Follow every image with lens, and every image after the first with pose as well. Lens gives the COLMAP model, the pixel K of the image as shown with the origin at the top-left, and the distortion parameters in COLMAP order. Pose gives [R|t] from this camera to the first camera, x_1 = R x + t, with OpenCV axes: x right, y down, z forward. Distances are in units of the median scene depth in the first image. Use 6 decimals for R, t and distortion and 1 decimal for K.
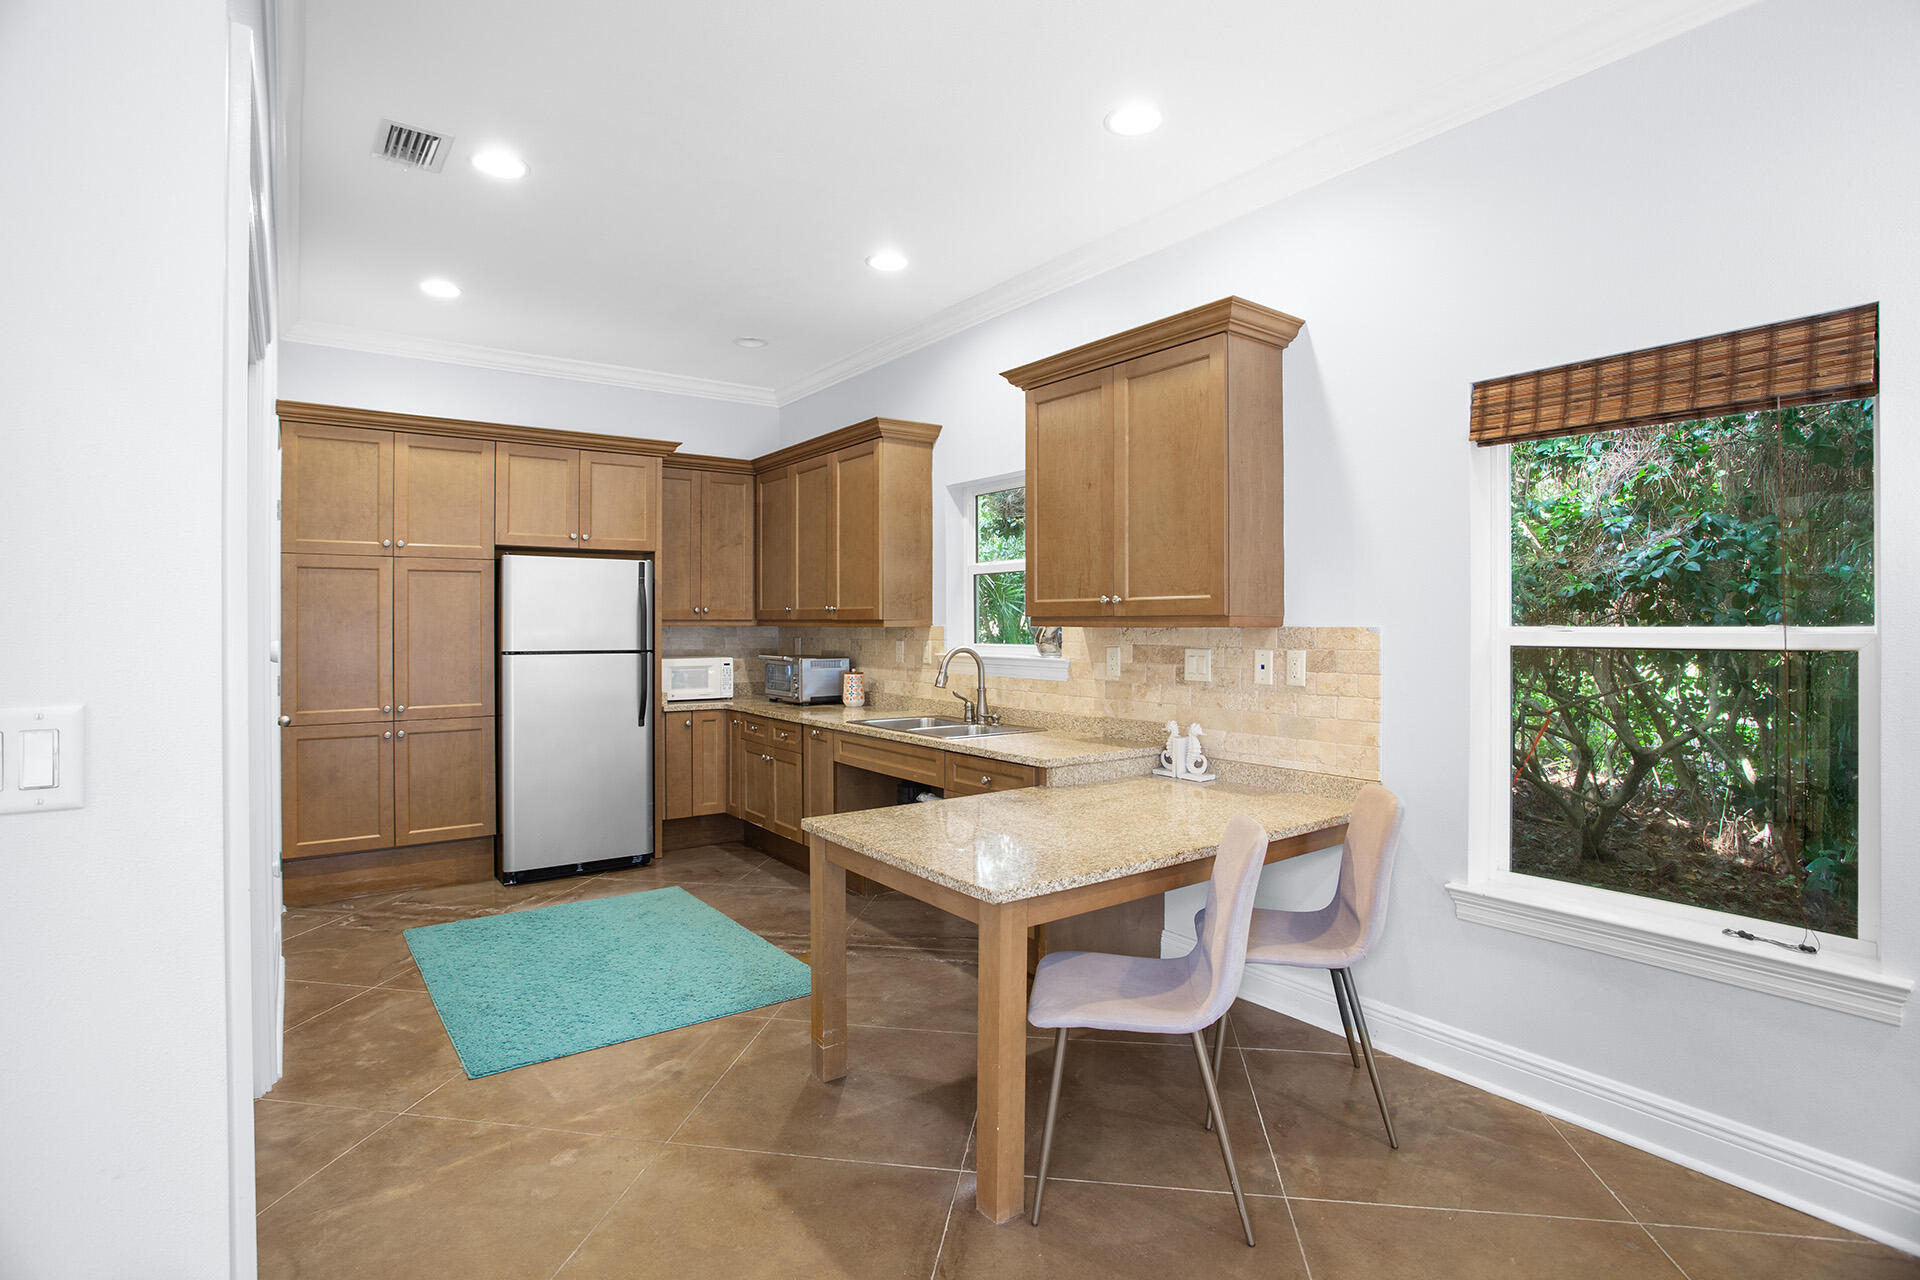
lens RADIAL K [[930.4, 0, 975.2], [0, 930.4, 622.2], [0, 0, 1]] dist [-0.040882, 0.022788]
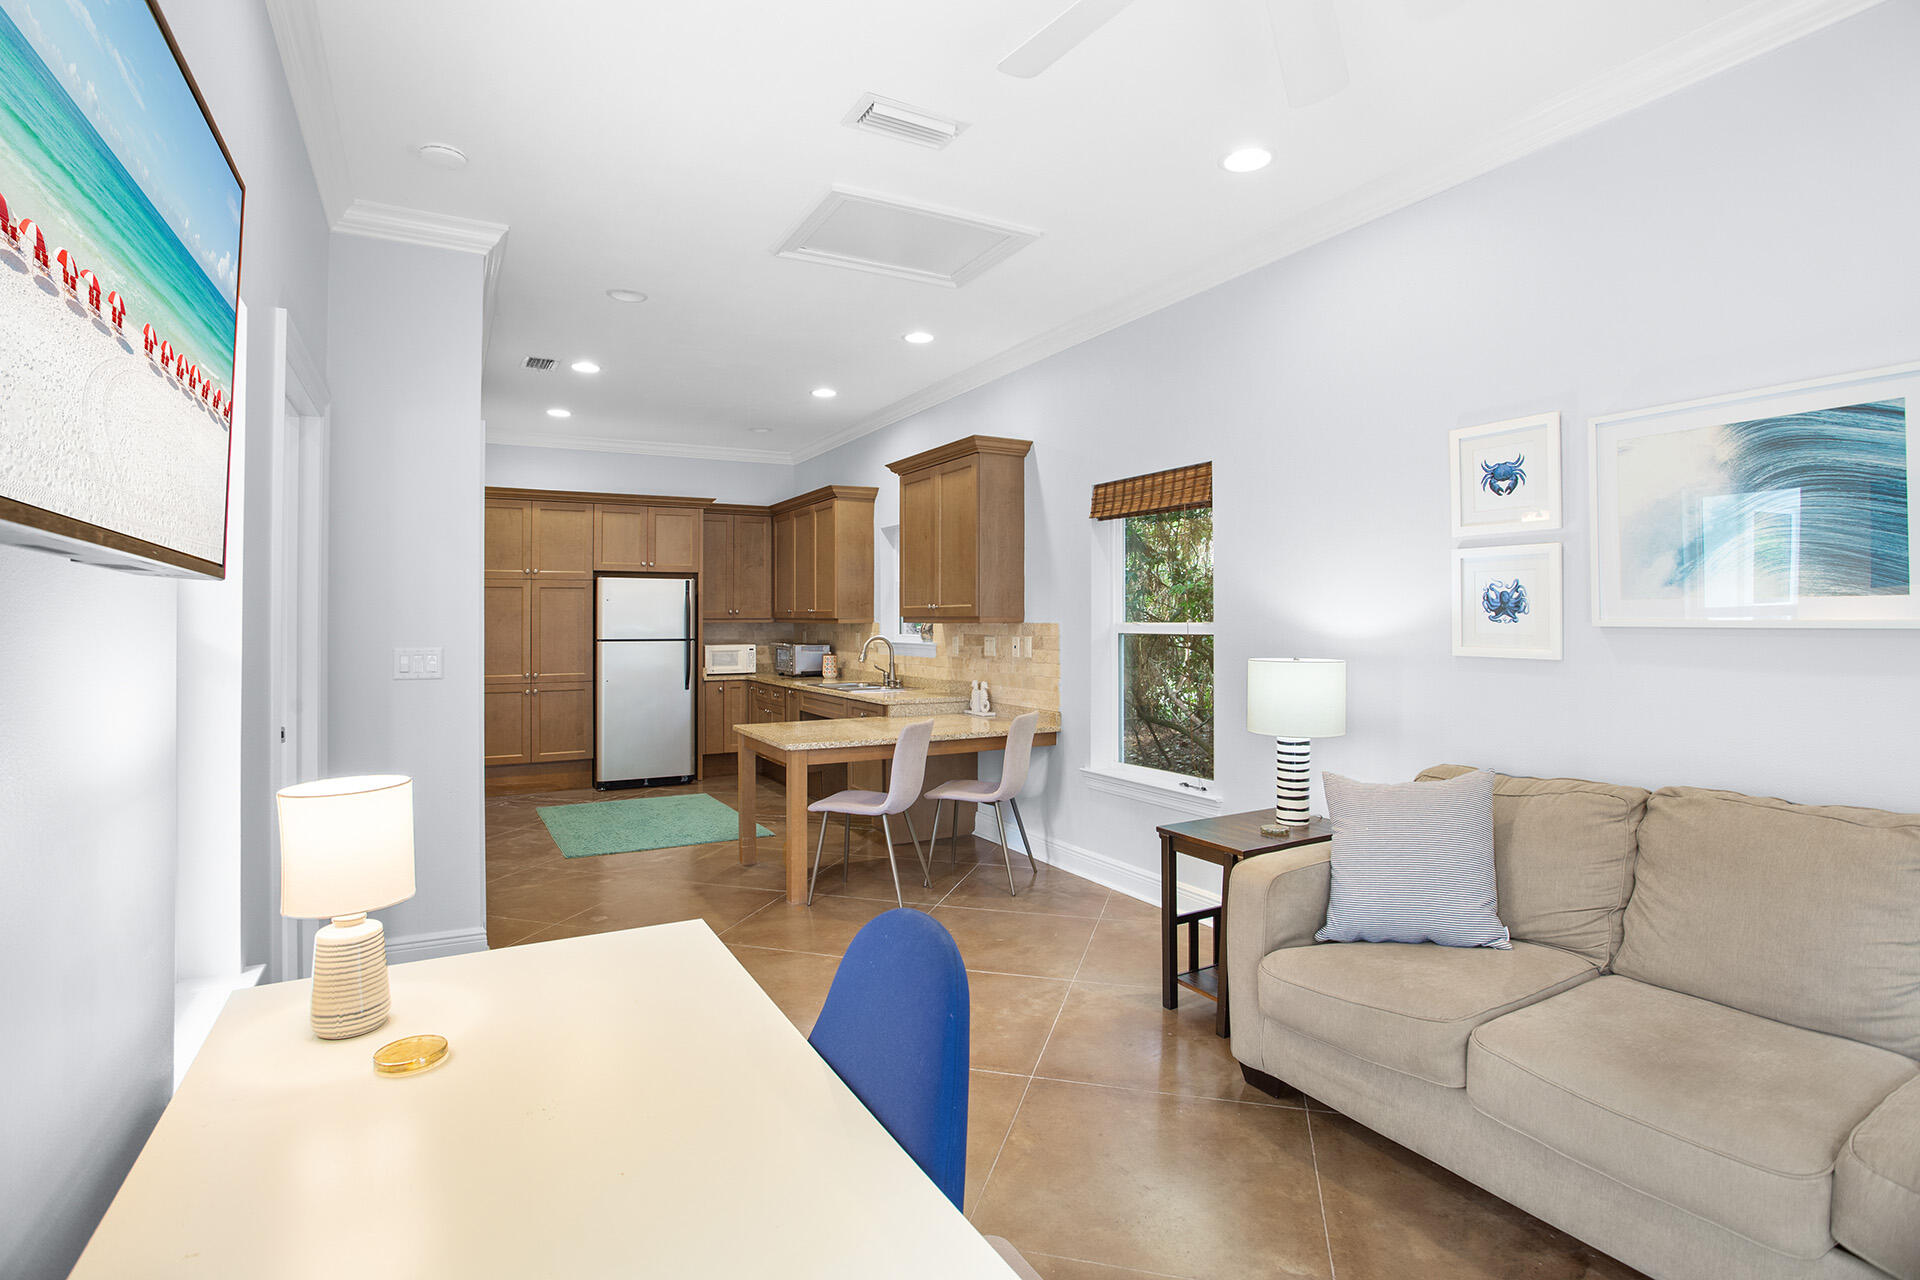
lens RADIAL K [[930.4, 0, 973.3], [0, 930.4, 604.4], [0, 0, 1]] dist [-0.040882, 0.022788]
pose [[0.992604, -0.004769, -0.121303, 0.347807], [0.002980, 0.999884, -0.014927, -0.002649], [0.121360, 0.014455, 0.992503, -0.536013]]
